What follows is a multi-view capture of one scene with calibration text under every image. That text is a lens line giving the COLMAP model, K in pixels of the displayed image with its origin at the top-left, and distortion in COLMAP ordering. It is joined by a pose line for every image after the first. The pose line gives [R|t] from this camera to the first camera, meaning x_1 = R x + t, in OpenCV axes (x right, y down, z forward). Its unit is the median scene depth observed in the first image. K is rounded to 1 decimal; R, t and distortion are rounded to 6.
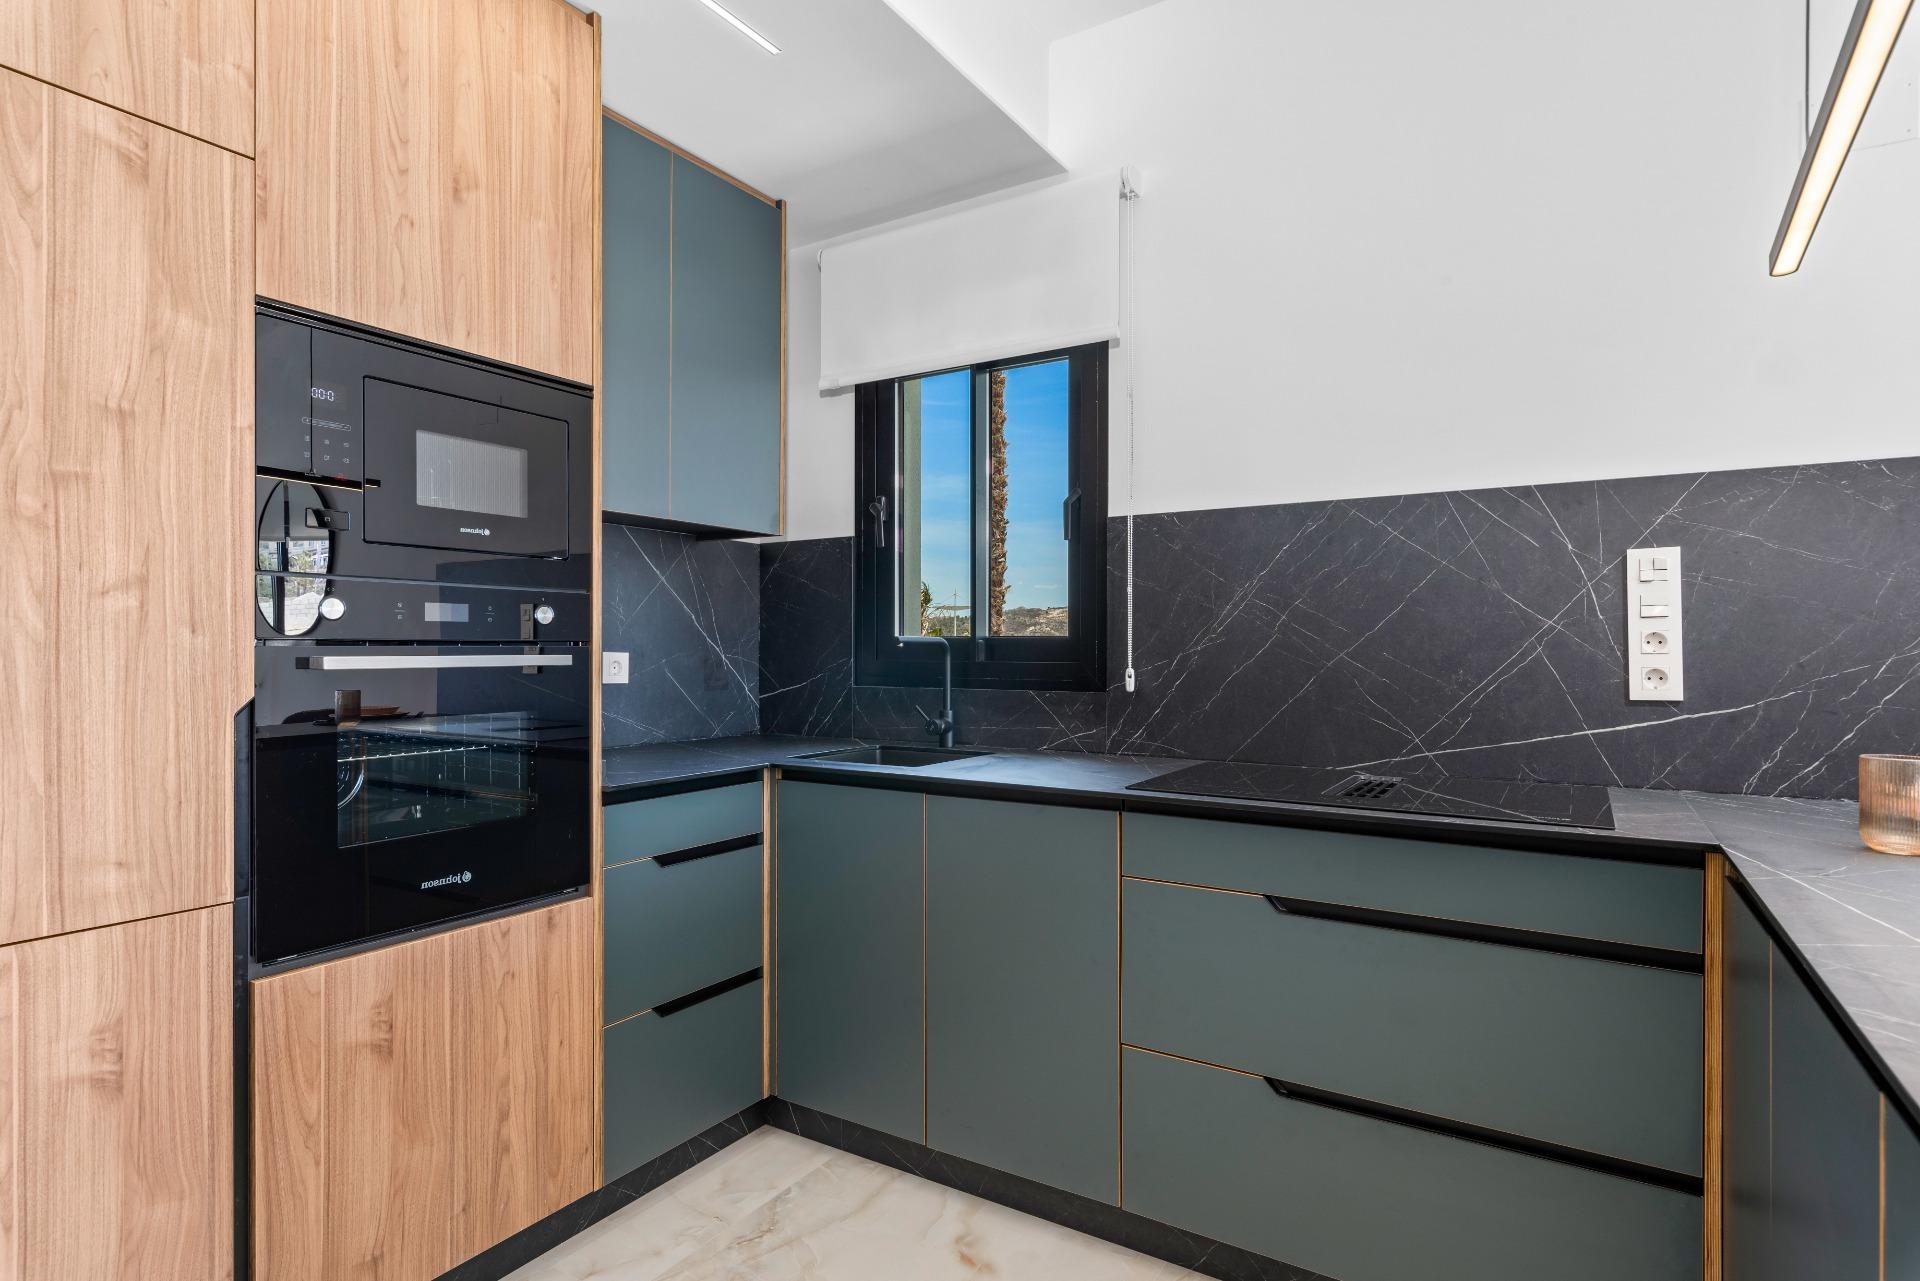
lens RADIAL K [[995.8, 0, 956.5], [0, 995.8, 650.4], [0, 0, 1]] dist [0.000931, 0.000254]
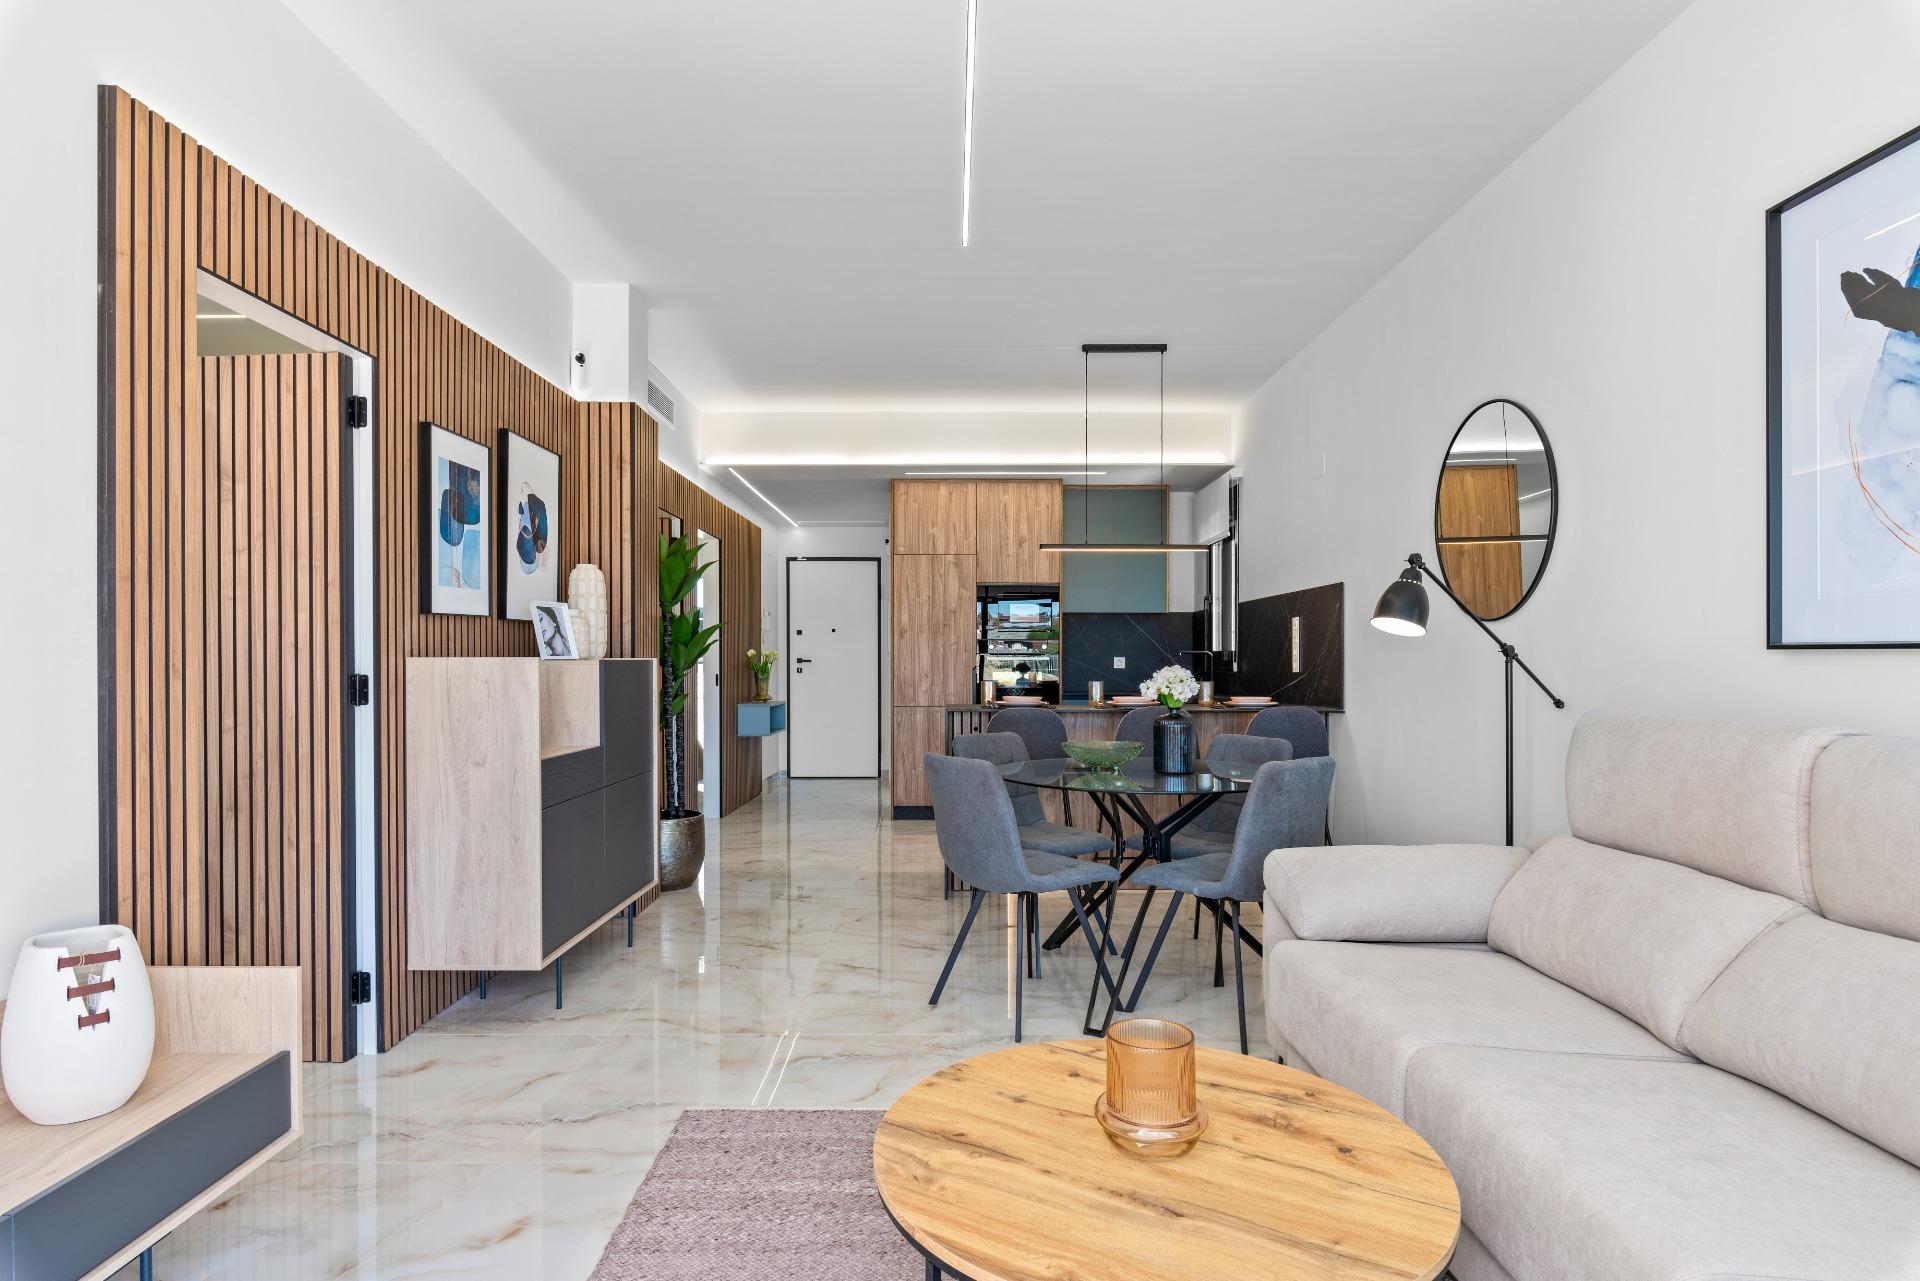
lens RADIAL K [[987.6, 0, 934.4], [0, 987.6, 665.2], [0, 0, 1]] dist [-0.001375, -0.000042]
pose [[0.520707, 0.005041, -0.853721, 2.646385], [-0.002087, 0.999987, 0.004632, 0.018441], [0.853733, -0.000630, 0.520711, -1.347623]]
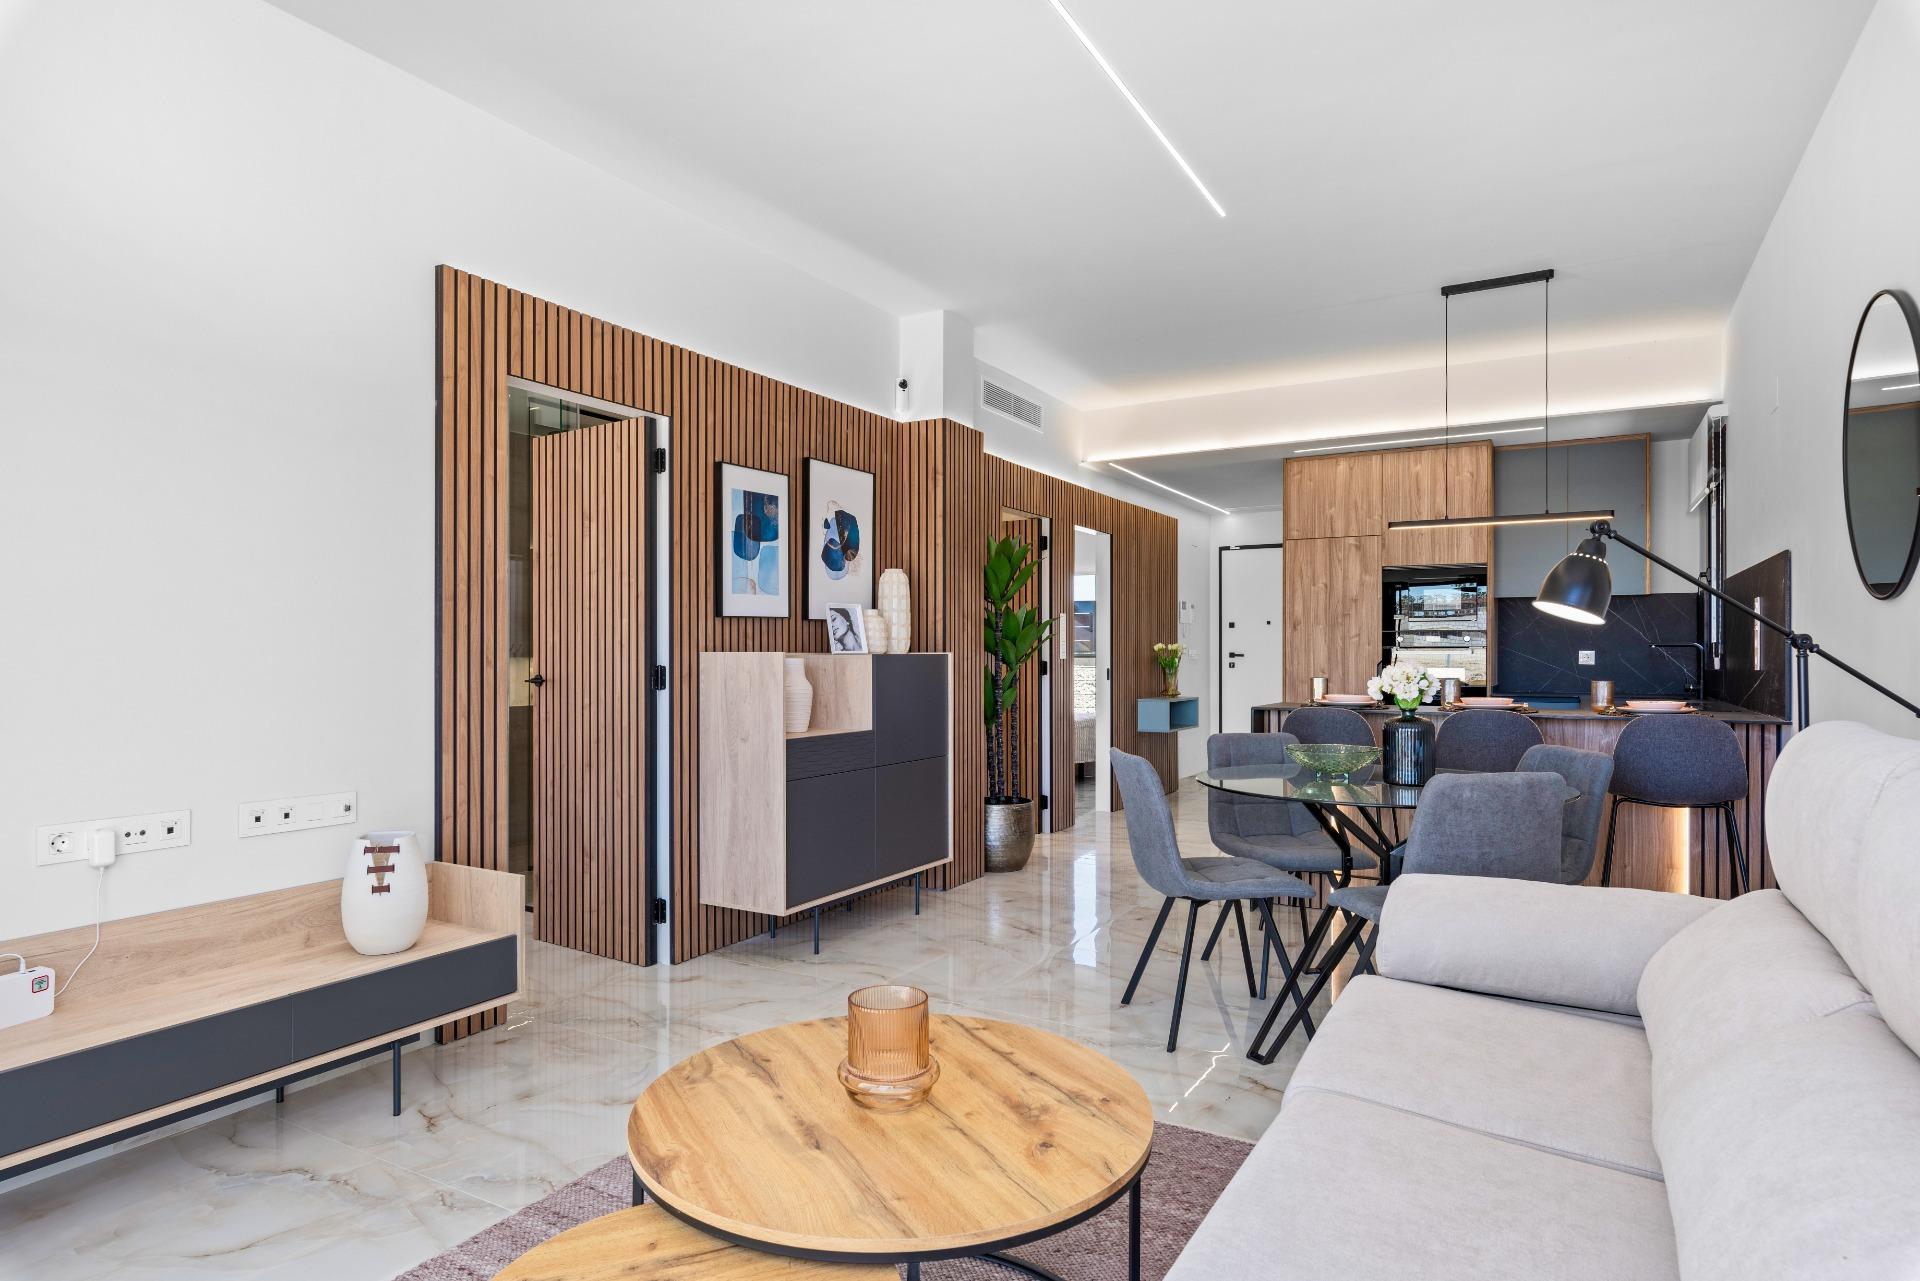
lens RADIAL K [[1033.3, 0, 960.9], [0, 1033.3, 654.5], [0, 0, 1]] dist [0.000975, -0.000807]
pose [[0.038643, 0.000410, -0.999253, 2.948641], [-0.001800, 0.999998, 0.000340, 0.018052], [0.999251, 0.001786, 0.038644, -0.788494]]
